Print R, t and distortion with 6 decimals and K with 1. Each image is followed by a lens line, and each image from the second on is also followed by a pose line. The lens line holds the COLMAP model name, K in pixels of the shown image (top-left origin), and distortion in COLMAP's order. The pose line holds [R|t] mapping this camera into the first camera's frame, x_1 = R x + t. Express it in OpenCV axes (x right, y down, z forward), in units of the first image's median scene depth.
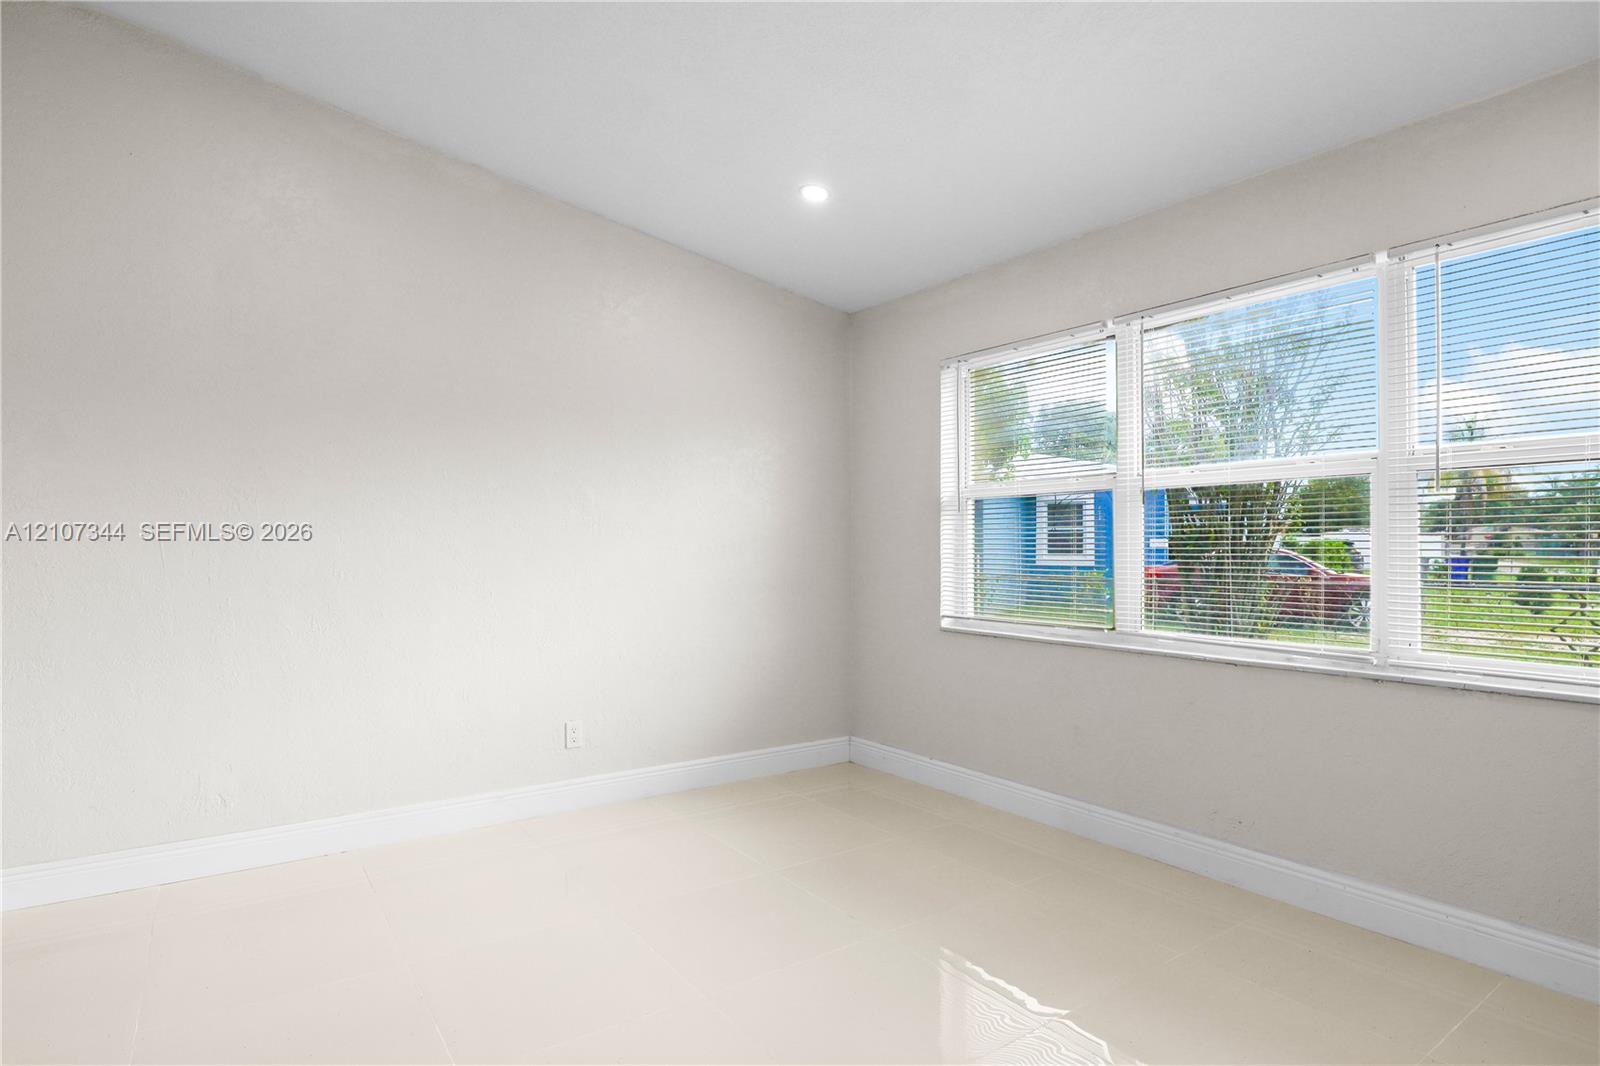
lens RADIAL K [[846.2, 0, 808.9], [0, 846.2, 548.4], [0, 0, 1]] dist [-0.029746, 0.006560]
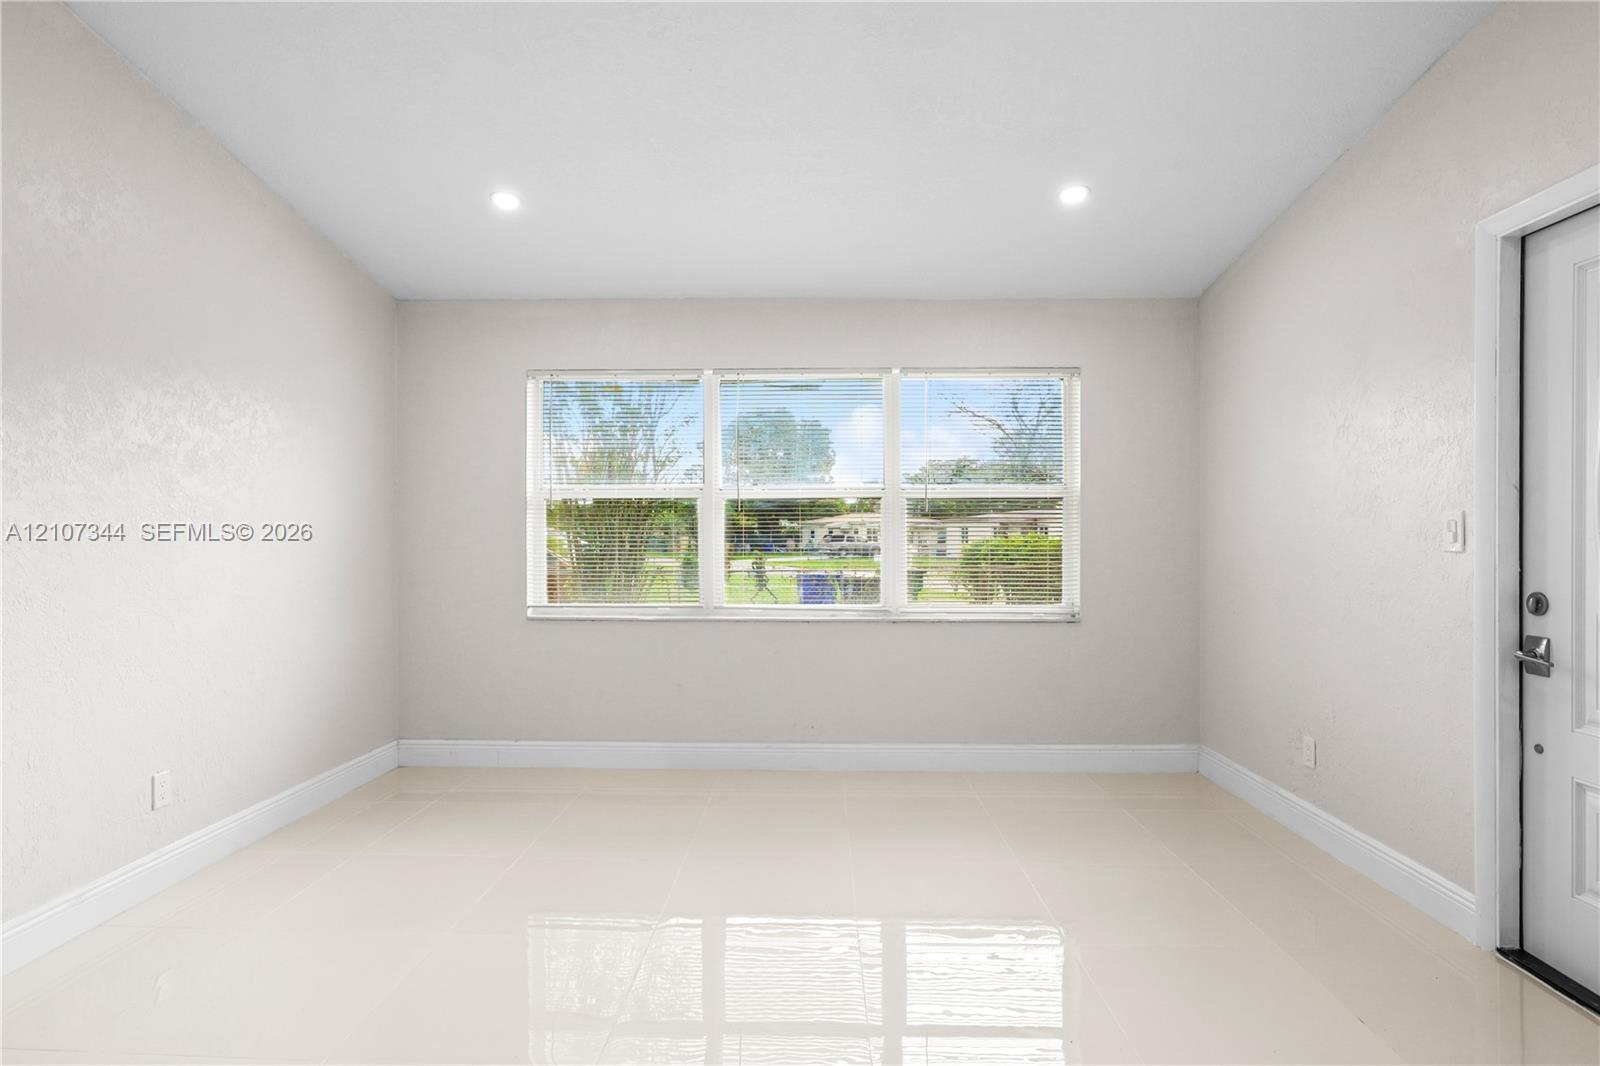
lens RADIAL K [[800.6, 0, 798.6], [0, 800.6, 526.6], [0, 0, 1]] dist [-0.024512, 0.000846]
pose [[0.607509, 0.017942, 0.794110, -0.475023], [0.000328, 0.999739, -0.022839, 0.002087], [-0.794313, 0.014135, 0.607345, 0.113600]]
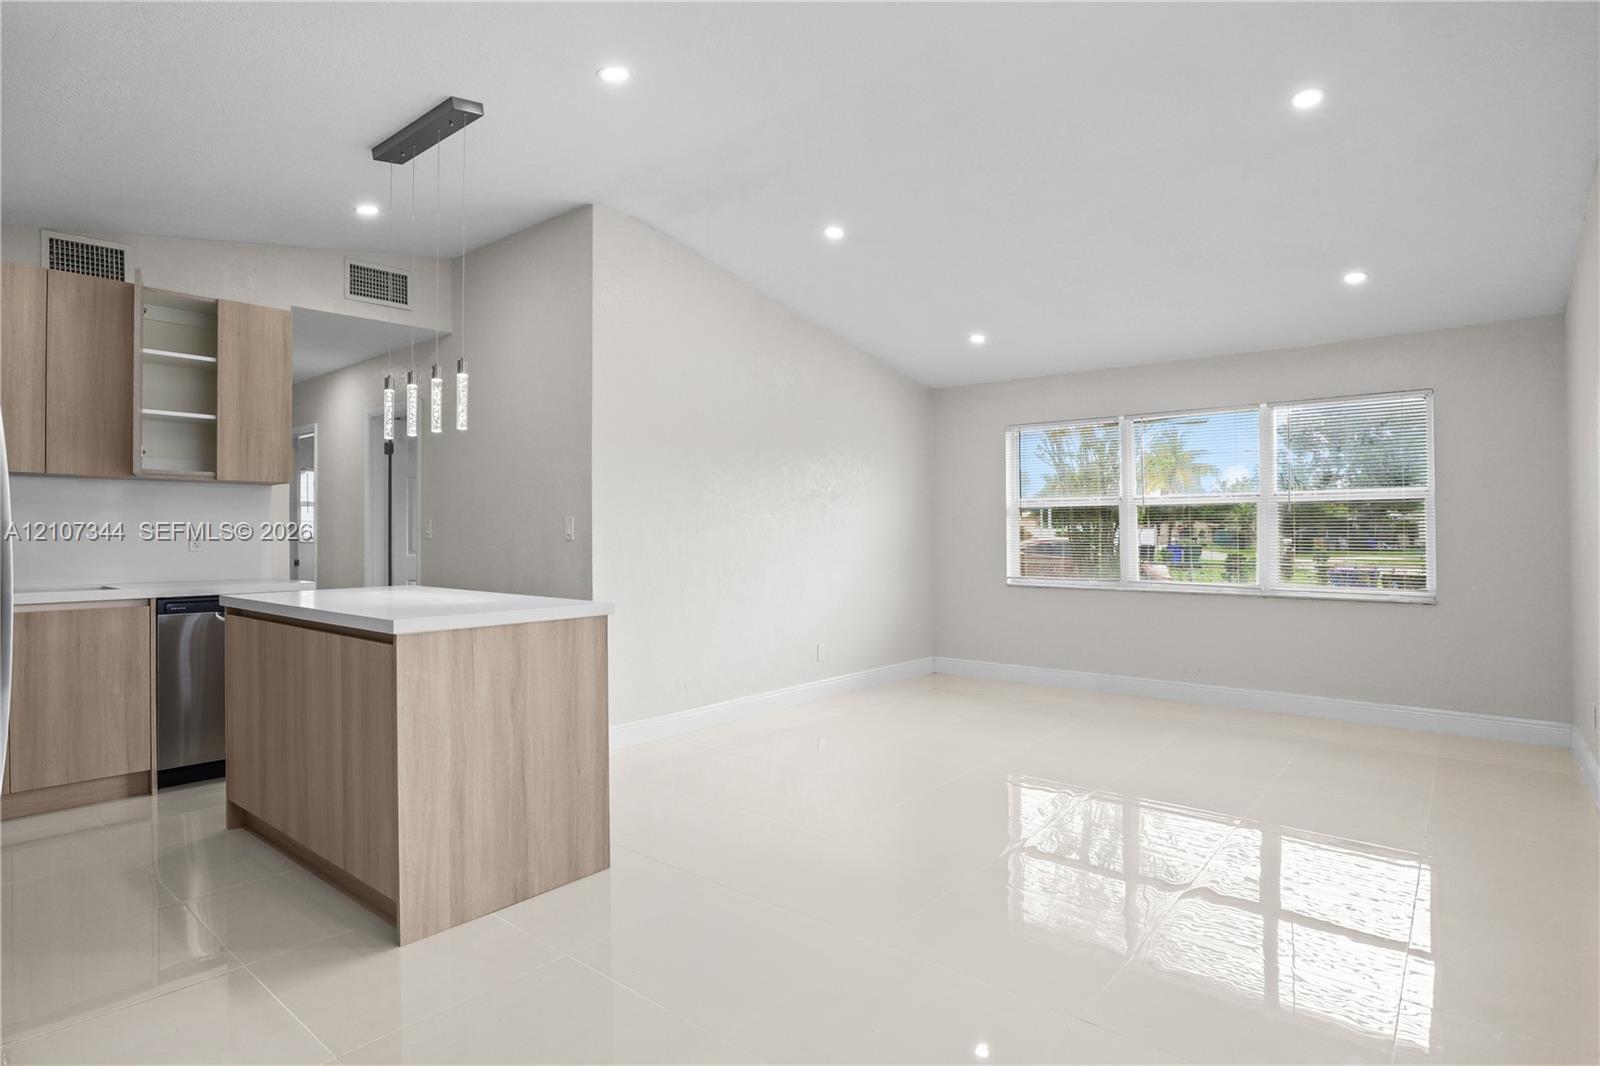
lens RADIAL K [[800.6, 0, 834.3], [0, 800.6, 506.8], [0, 0, 1]] dist [-0.024512, 0.000846]
pose [[0.965083, 0.010248, 0.261742, -0.636475], [-0.000804, 0.999346, -0.036162, -0.002406], [-0.261942, 0.034689, 0.964460, -0.482197]]
